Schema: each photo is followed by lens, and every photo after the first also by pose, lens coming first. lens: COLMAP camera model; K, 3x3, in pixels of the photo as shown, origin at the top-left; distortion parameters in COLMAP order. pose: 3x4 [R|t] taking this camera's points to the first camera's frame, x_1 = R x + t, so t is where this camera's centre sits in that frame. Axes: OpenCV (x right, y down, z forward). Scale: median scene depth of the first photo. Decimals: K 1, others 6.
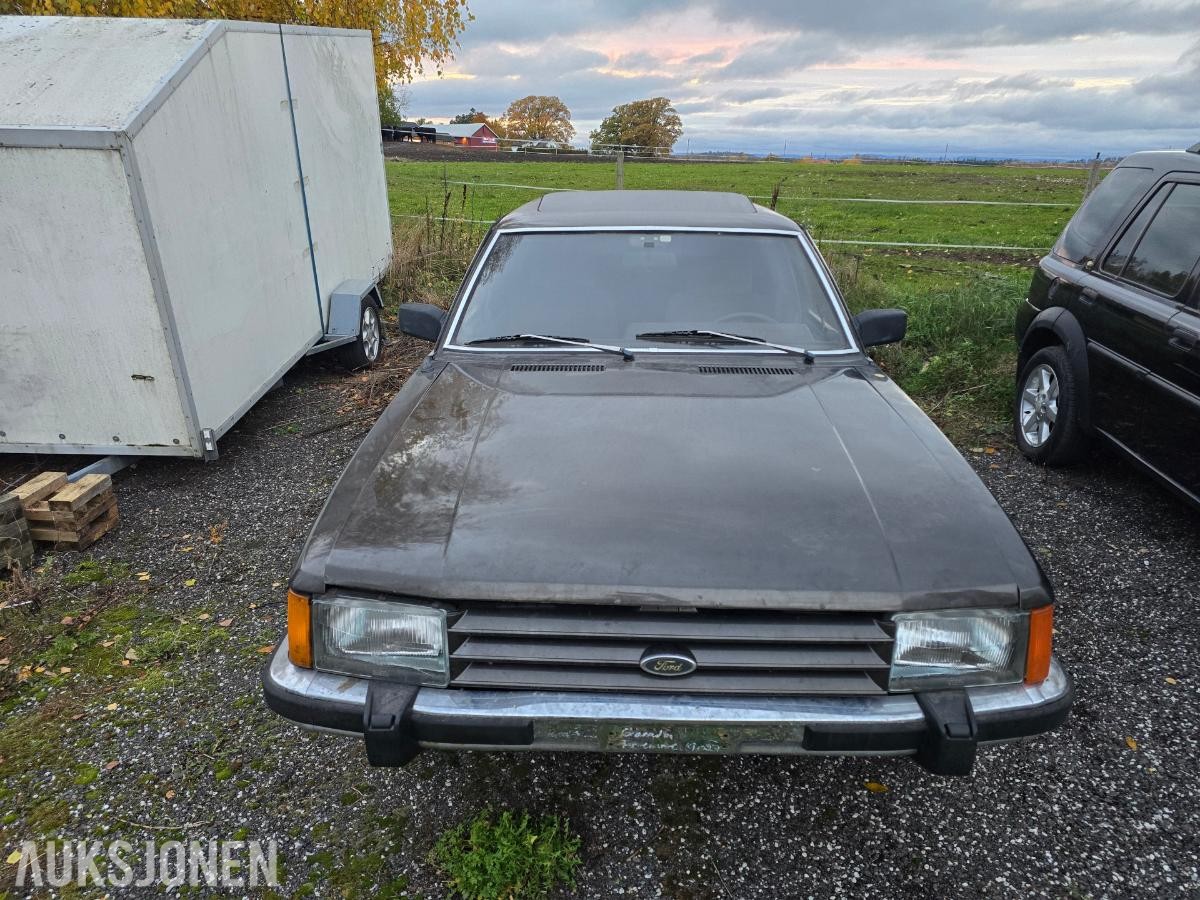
lens RADIAL K [[808.9, 0, 600.0], [0, 808.9, 450.0], [0, 0, 1]] dist [0.061600, -0.050598]
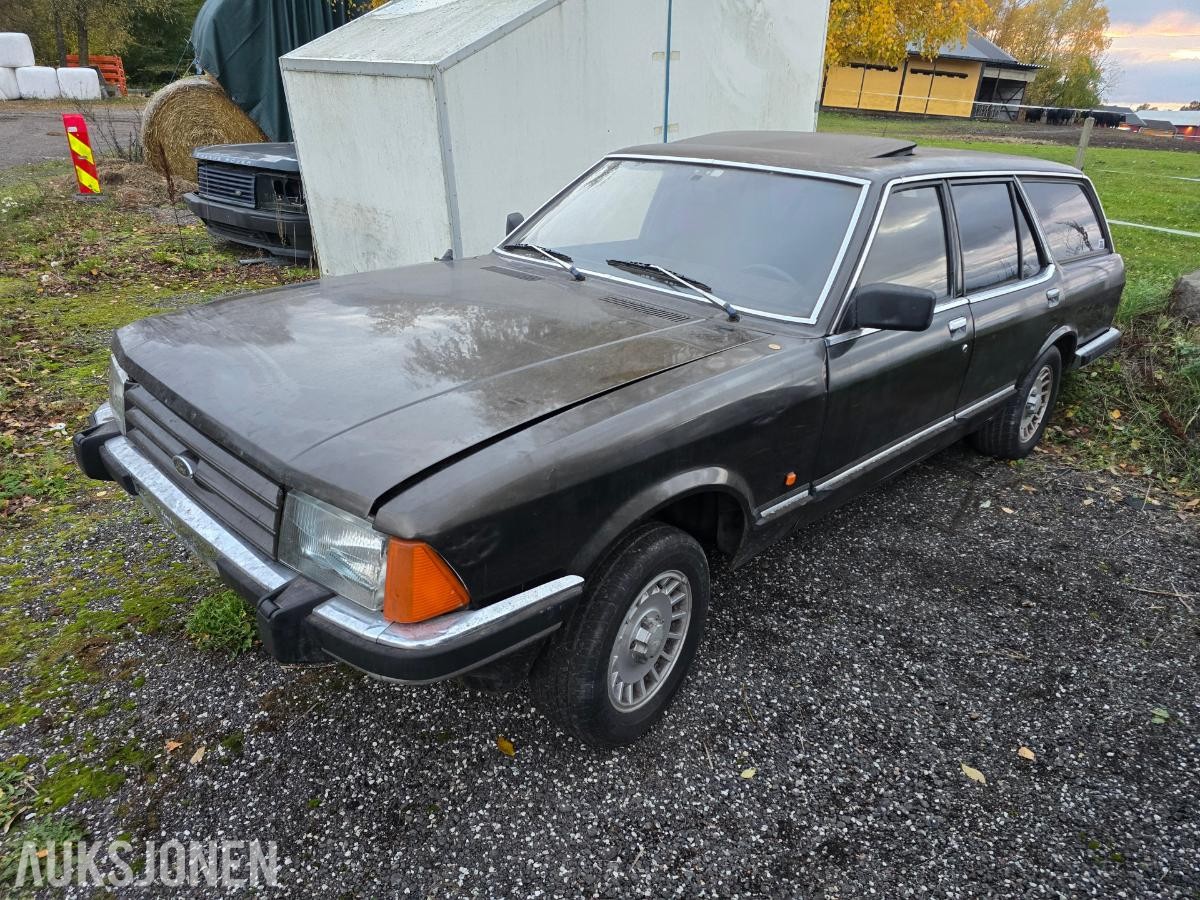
lens RADIAL K [[812.8, 0, 619.6], [0, 812.8, 448.3], [0, 0, 1]] dist [0.054673, -0.046570]
pose [[0.728825, 0.286703, -0.621784, 0.659087], [-0.278981, 0.953658, 0.112722, -0.036815], [0.625287, 0.091311, 0.775034, 0.241836]]
